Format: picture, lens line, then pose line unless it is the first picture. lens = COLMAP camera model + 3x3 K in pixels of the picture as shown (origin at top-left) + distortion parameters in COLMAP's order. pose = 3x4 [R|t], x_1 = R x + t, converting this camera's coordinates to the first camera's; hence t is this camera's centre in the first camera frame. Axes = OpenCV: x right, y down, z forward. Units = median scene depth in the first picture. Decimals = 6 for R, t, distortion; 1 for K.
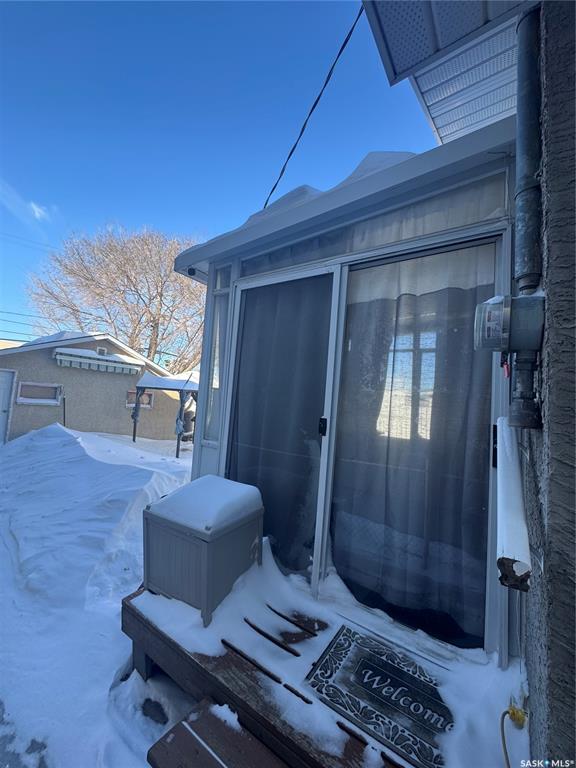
lens RADIAL K [[303.2, 0, 289.8], [0, 303.2, 384.7], [0, 0, 1]] dist [-0.013111, 0.000261]
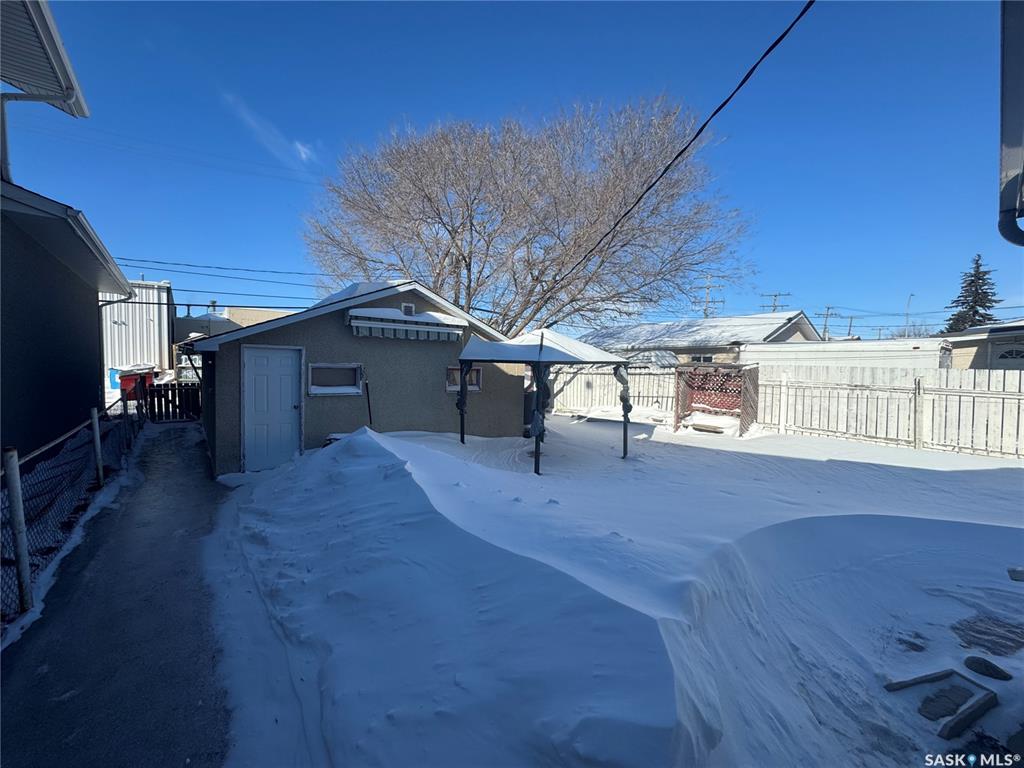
lens RADIAL K [[404.2, 0, 509.3], [0, 404.2, 380.6], [0, 0, 1]] dist [-0.013111, 0.000261]
pose [[0.962401, -0.043380, -0.268146, -0.173764], [0.066328, 0.994813, 0.077122, -0.009096], [0.263409, -0.092008, 0.960286, 0.187802]]
